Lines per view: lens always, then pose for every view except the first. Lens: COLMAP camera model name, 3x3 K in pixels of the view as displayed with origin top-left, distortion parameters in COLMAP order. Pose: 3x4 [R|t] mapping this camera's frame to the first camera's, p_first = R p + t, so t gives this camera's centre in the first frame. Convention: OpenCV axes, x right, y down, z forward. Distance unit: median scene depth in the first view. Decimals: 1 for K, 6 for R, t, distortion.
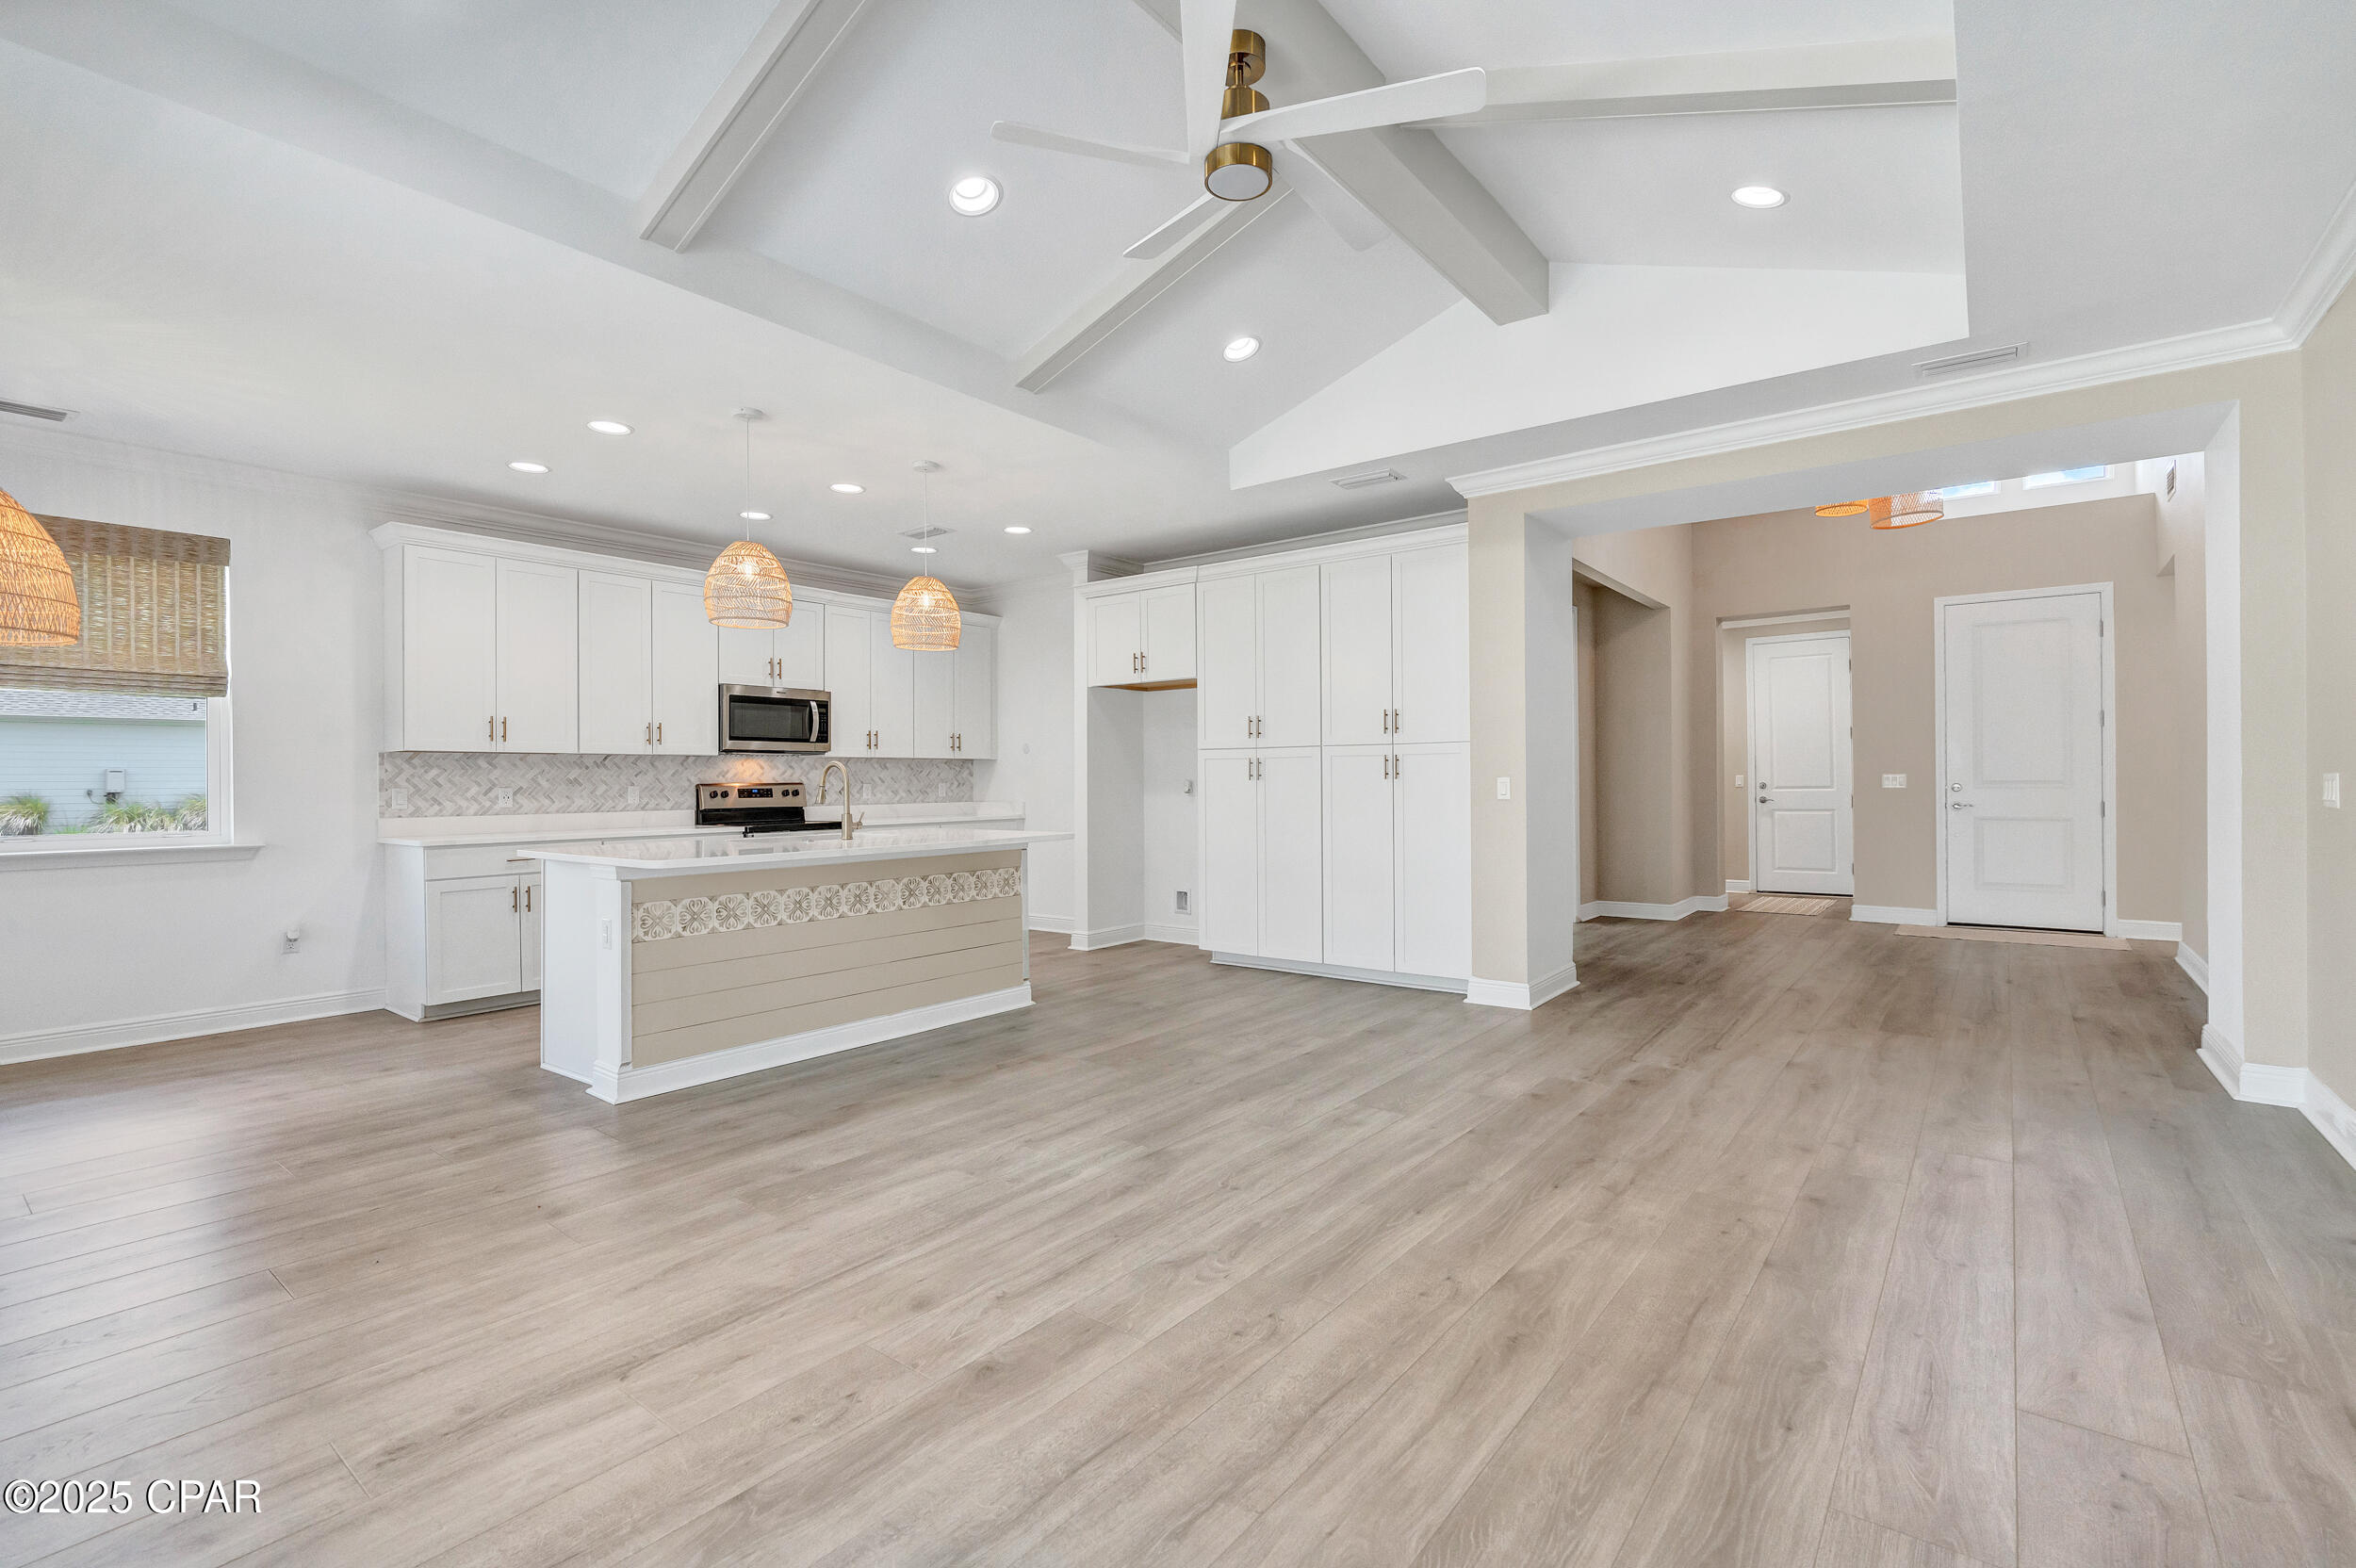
lens RADIAL K [[1052.1, 0, 1191.6], [0, 1052.1, 778.9], [0, 0, 1]] dist [-0.005307, 0.000803]
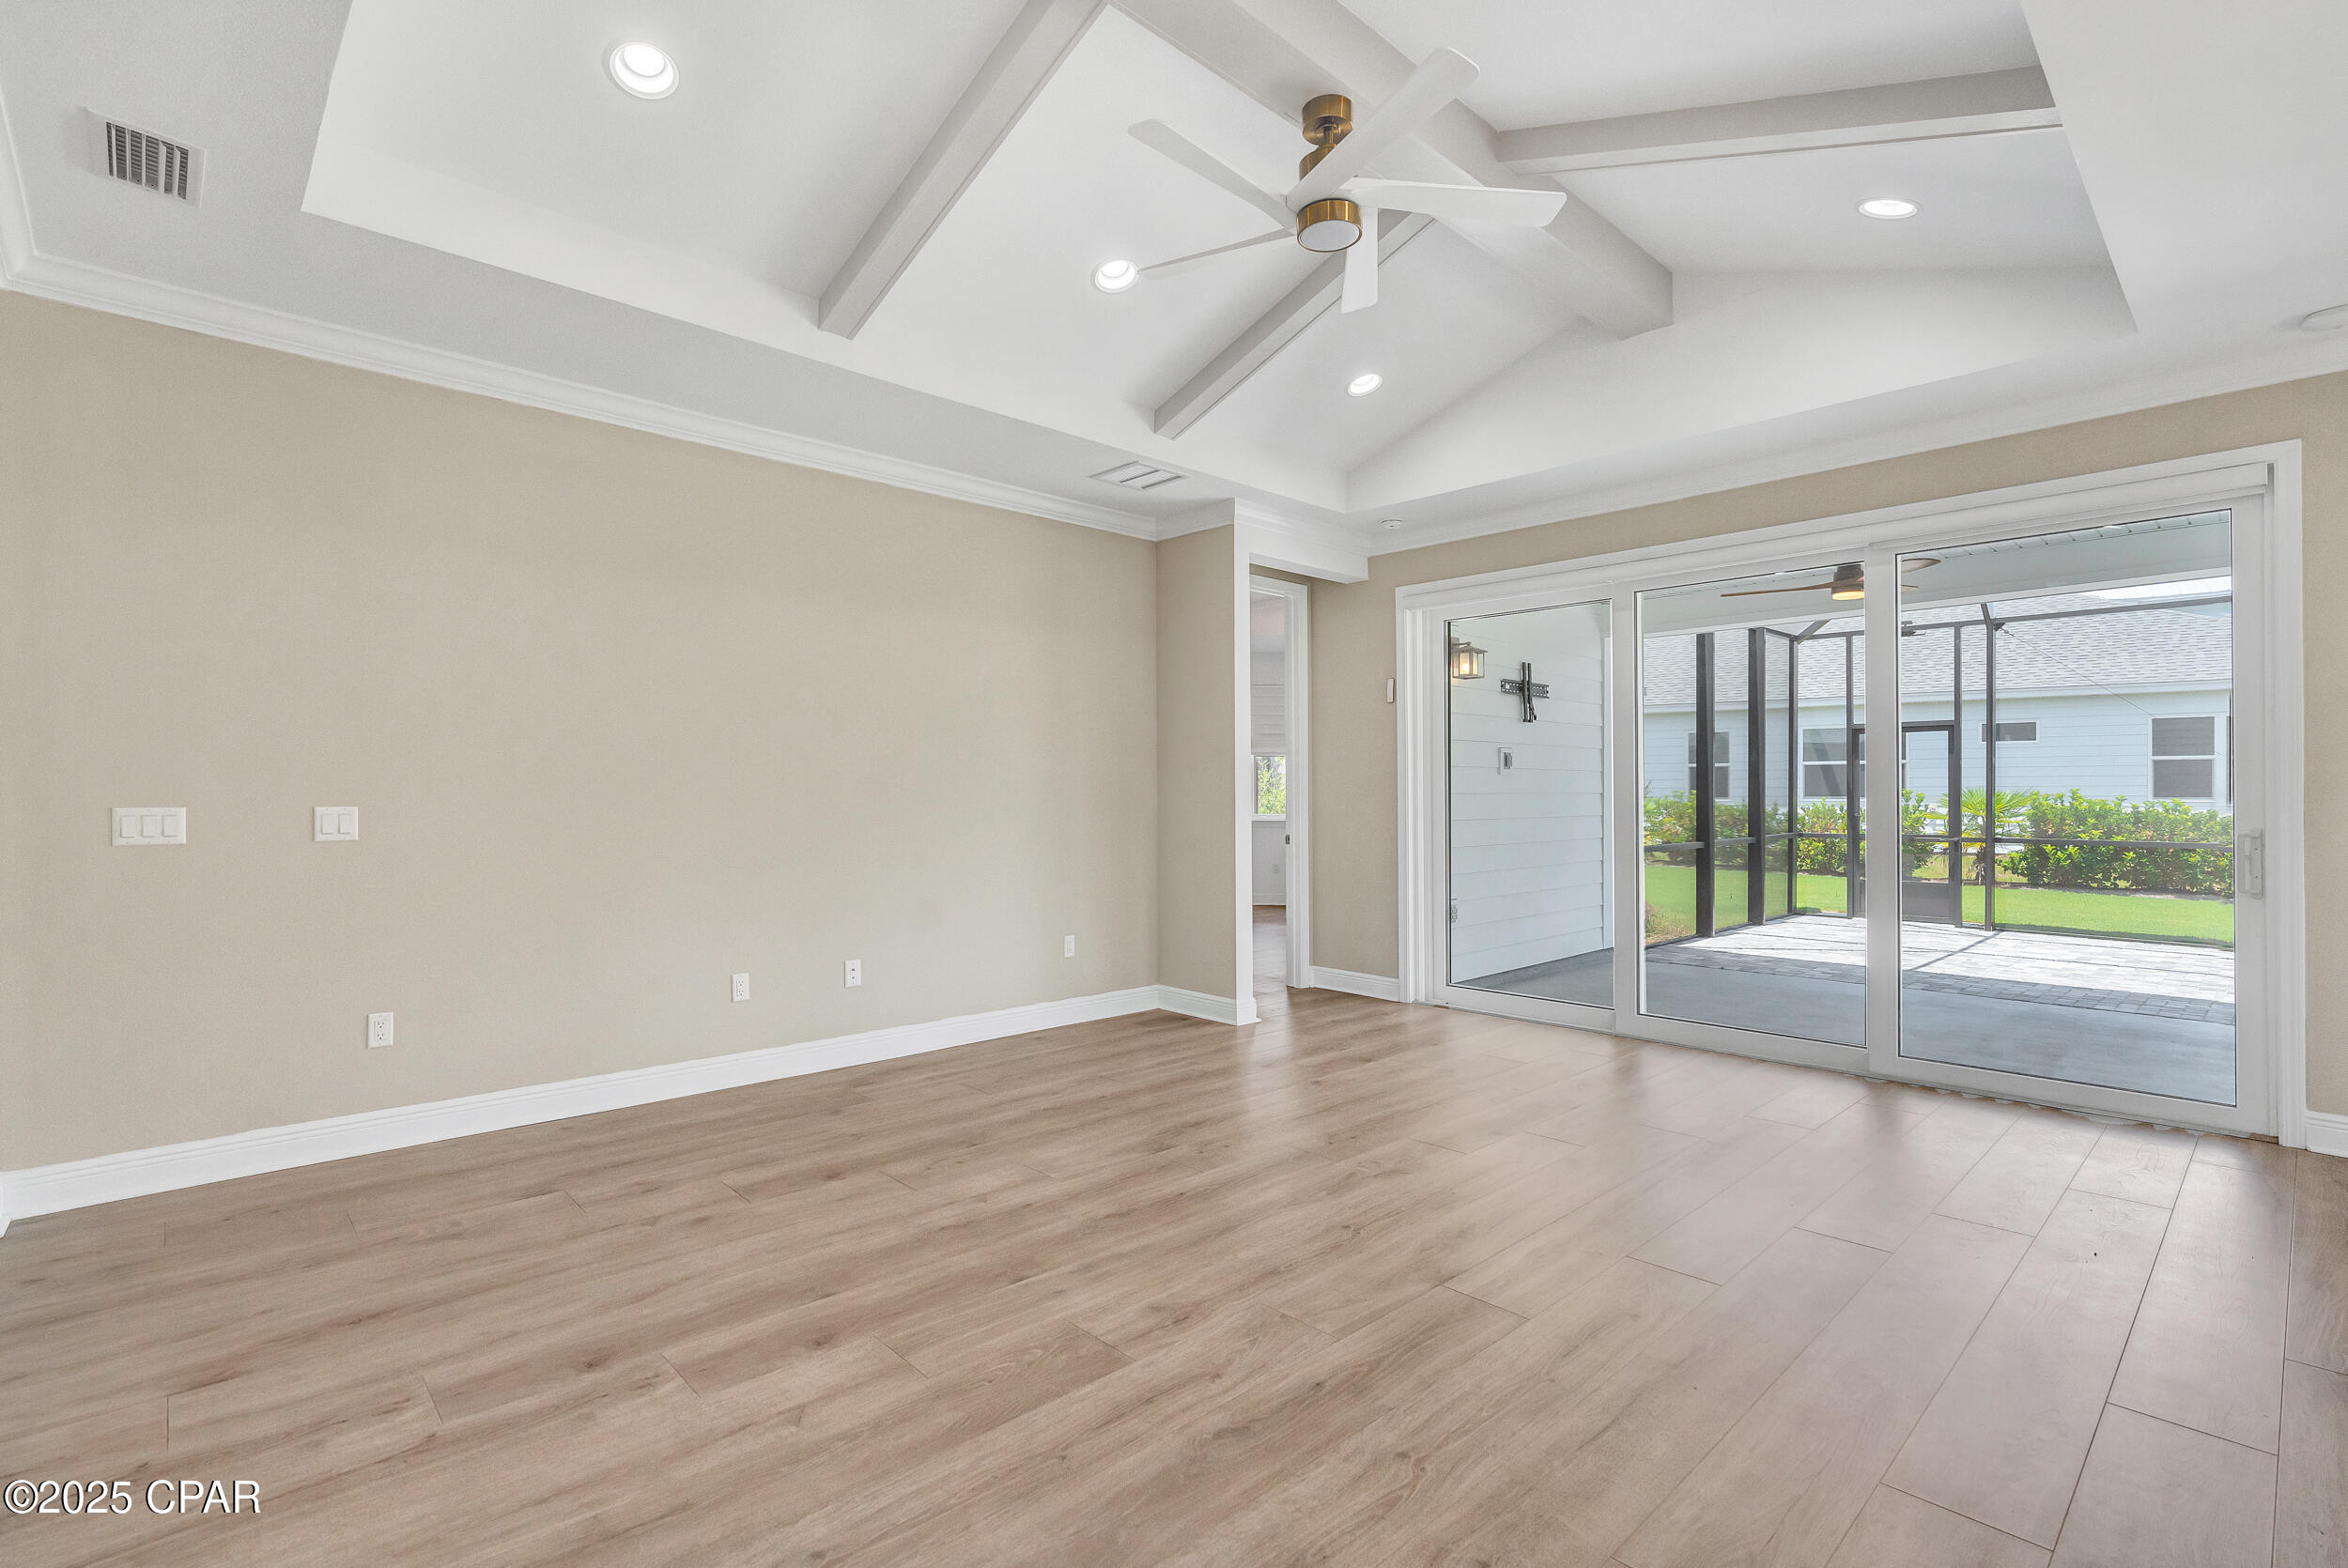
lens RADIAL K [[1068.3, 0, 1169.5], [0, 1068.3, 789.1], [0, 0, 1]] dist [-0.007799, 0.000426]
pose [[-0.987002, 0.008577, 0.160479, 0.025104], [0.007553, 0.999947, -0.006990, -0.005635], [-0.160531, -0.005688, -0.987014, 1.244986]]
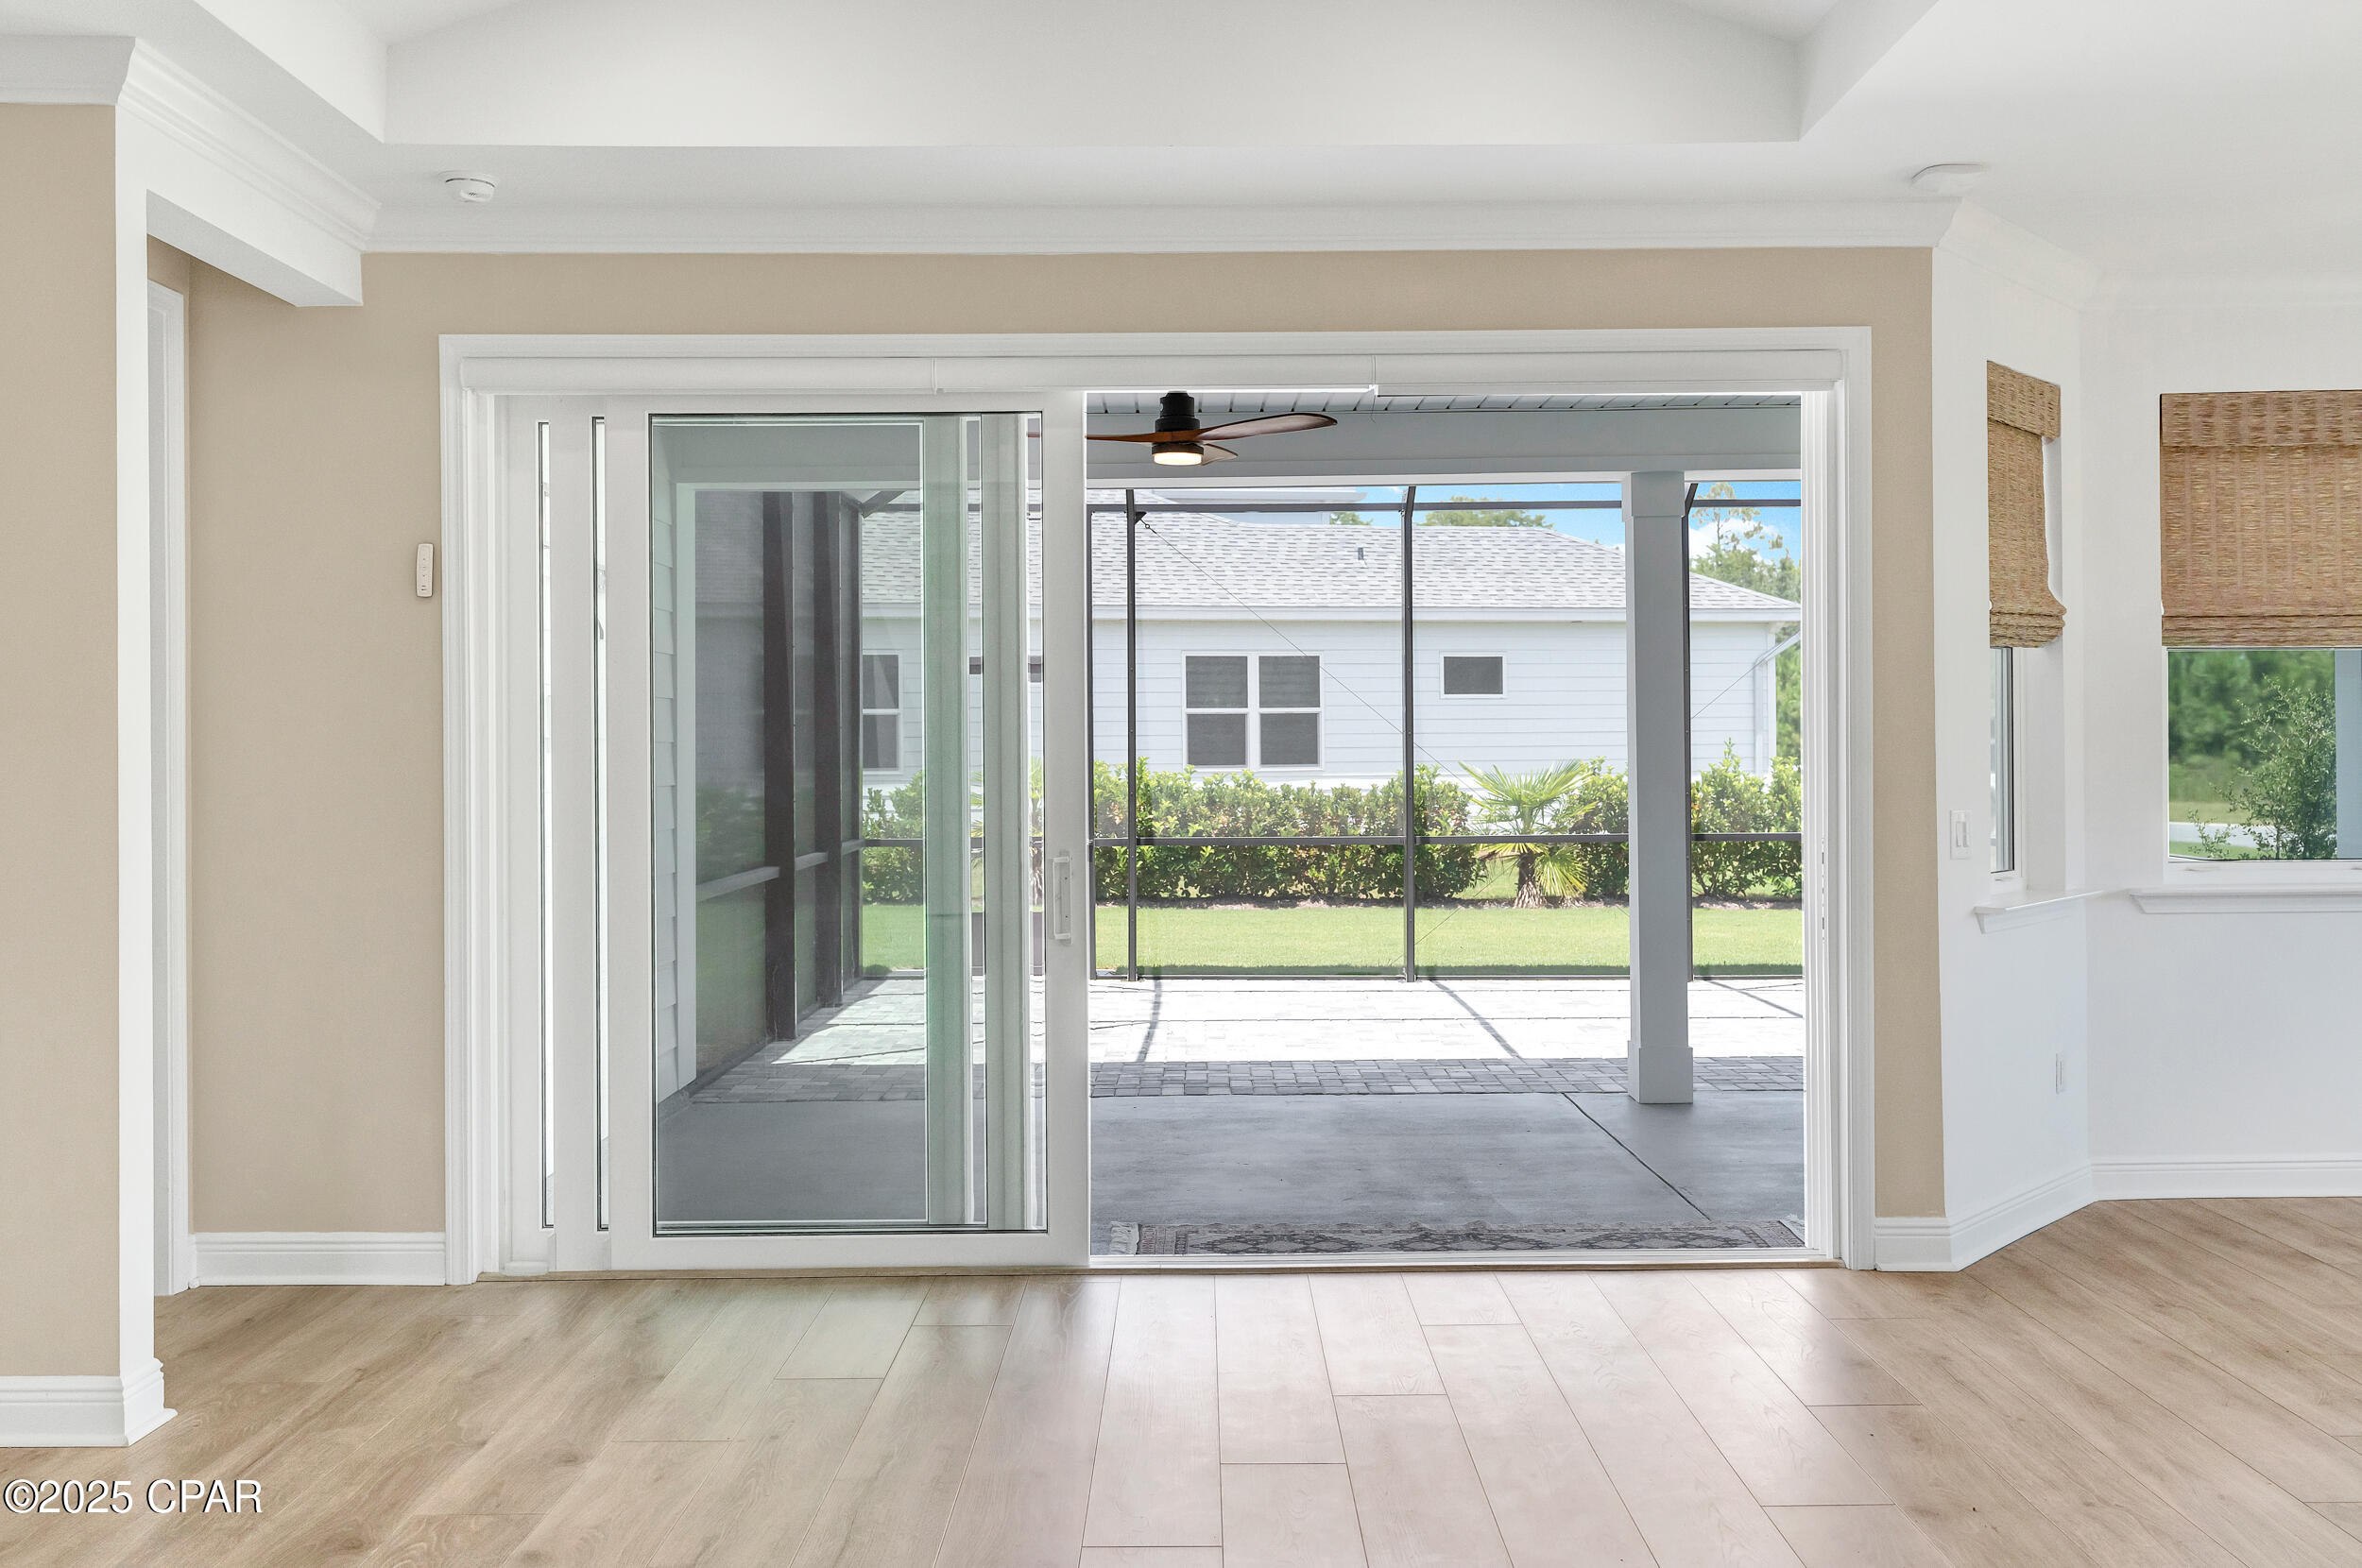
lens RADIAL K [[1997.1, 0, 1189.1], [0, 1997.1, 741.3], [0, 0, 1]] dist [-0.002554, 0.009473]
pose [[-0.792137, 0.010325, -0.610256, 0.288958], [0.013335, 0.999911, -0.000392, -0.036446], [0.610198, -0.008448, -0.792204, 1.000263]]
